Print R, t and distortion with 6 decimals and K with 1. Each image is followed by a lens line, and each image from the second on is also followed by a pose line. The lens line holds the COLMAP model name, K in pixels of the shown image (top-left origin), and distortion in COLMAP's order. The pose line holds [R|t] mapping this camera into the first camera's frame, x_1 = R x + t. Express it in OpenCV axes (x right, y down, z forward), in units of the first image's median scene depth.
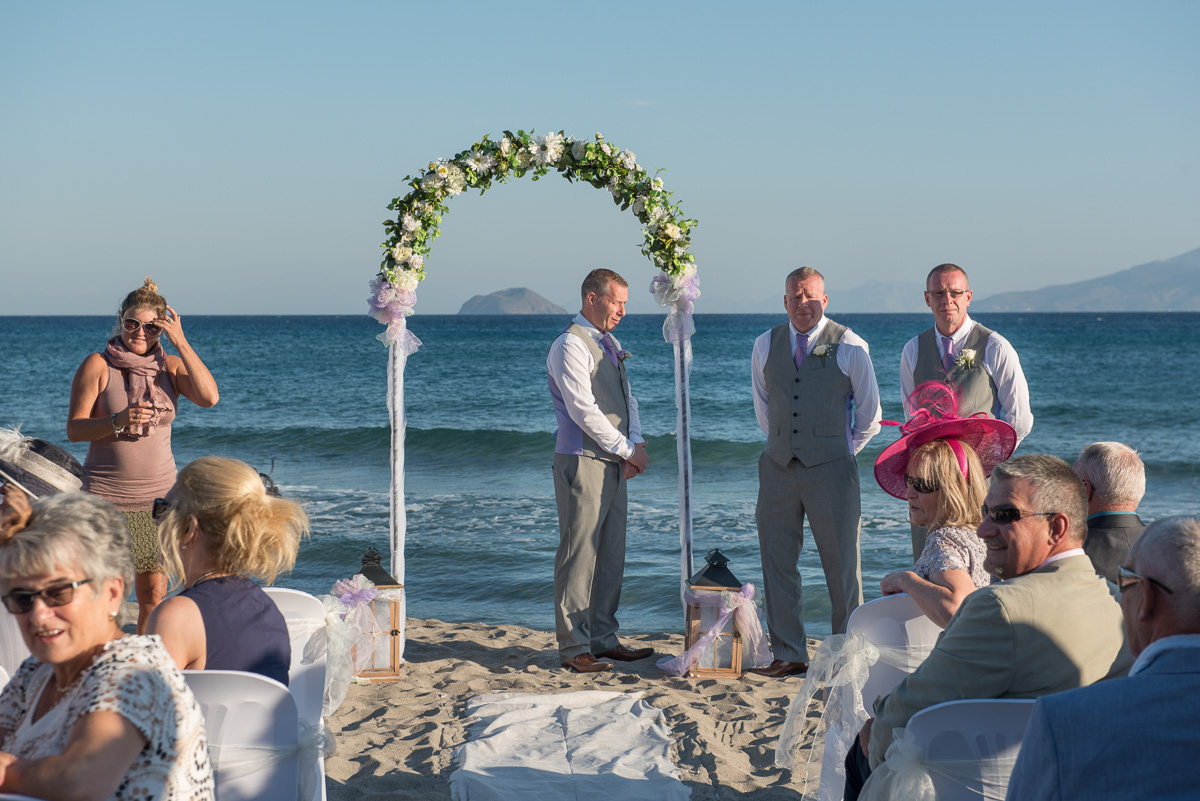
lens RADIAL K [[2445.3, 0, 596.6], [0, 2445.3, 400.1], [0, 0, 1]] dist [0.415183, 0.000000]
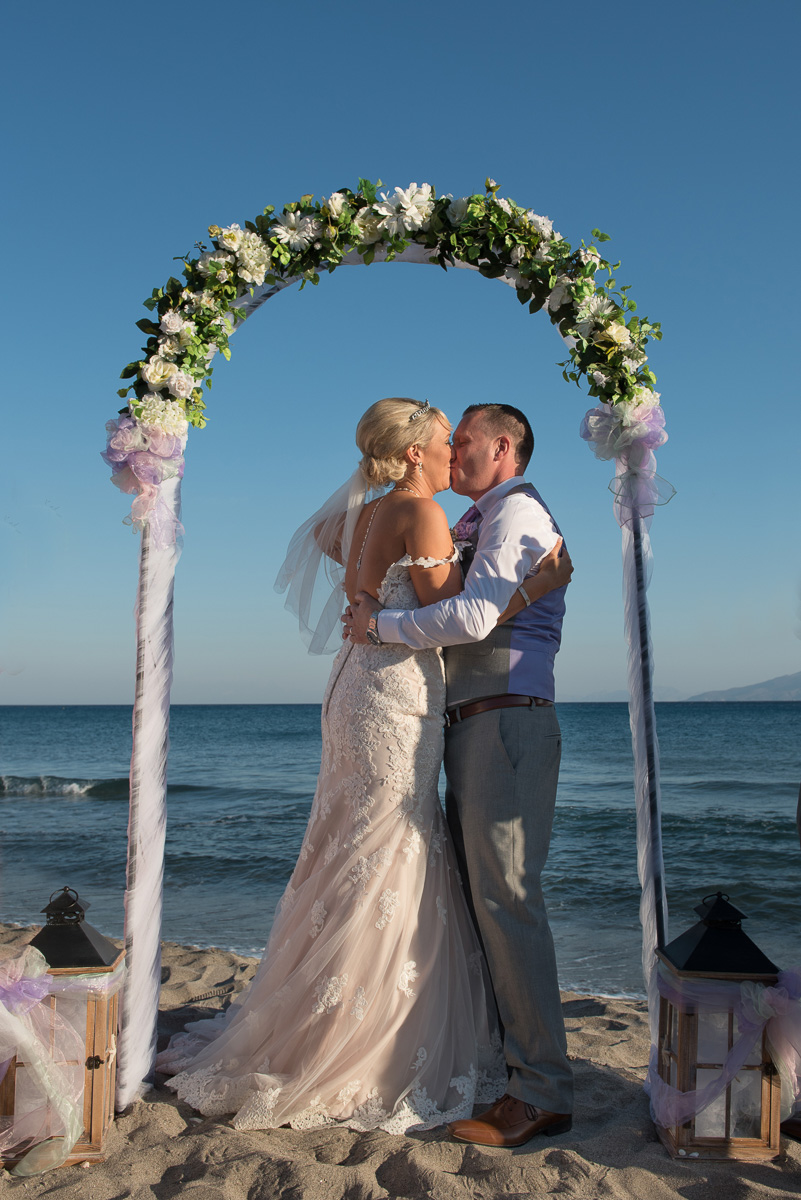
lens RADIAL K [[1196.7, 0, 448.0], [0, 1196.7, 557.7], [0, 0, 1]] dist [-0.041040, 0.002443]
pose [[0.999080, -0.006590, -0.042377, 0.002039], [-0.000242, 0.987242, -0.159225, 0.029778], [0.042886, 0.159089, 0.986332, 0.725151]]
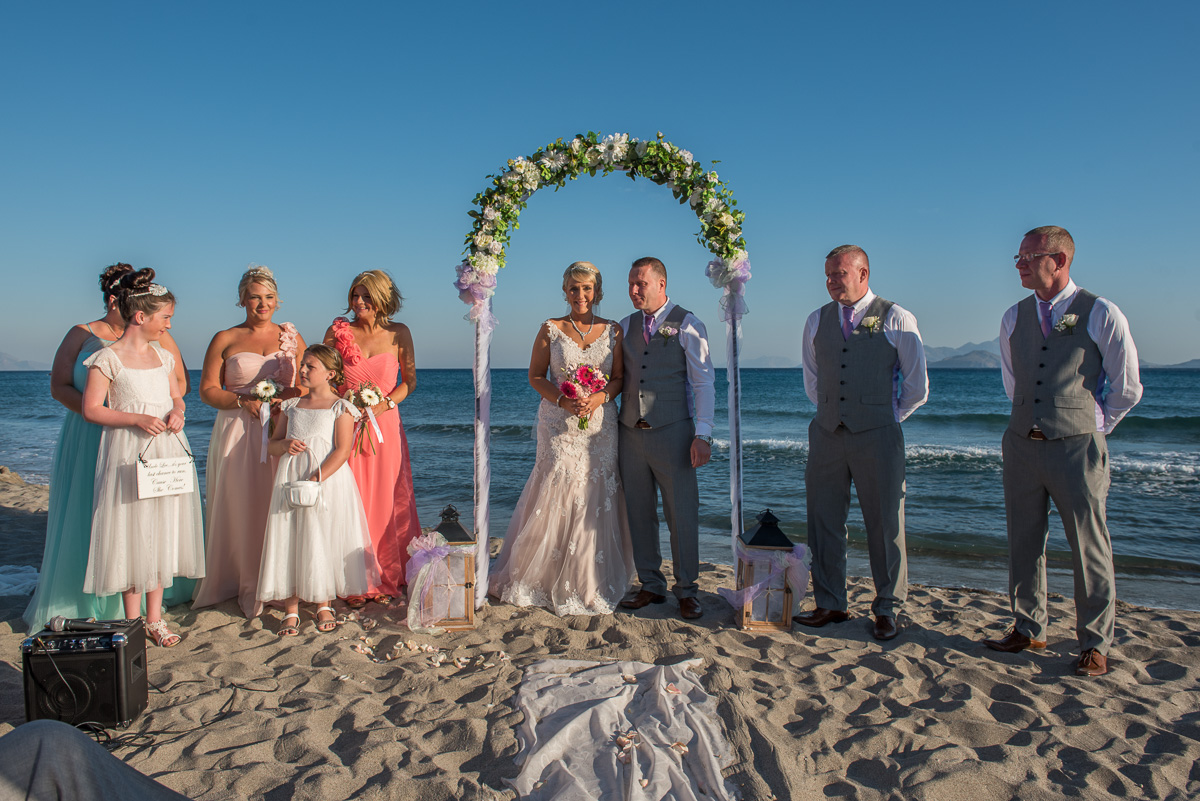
lens RADIAL K [[896.5, 0, 599.5], [0, 896.5, 400.2], [0, 0, 1]] dist [-0.042895, 0.000066]
pose [[0.997752, 0.004381, -0.066877, 0.001168], [-0.004612, 0.999984, -0.003290, 0.014046], [0.066862, 0.003591, 0.997756, 0.595200]]
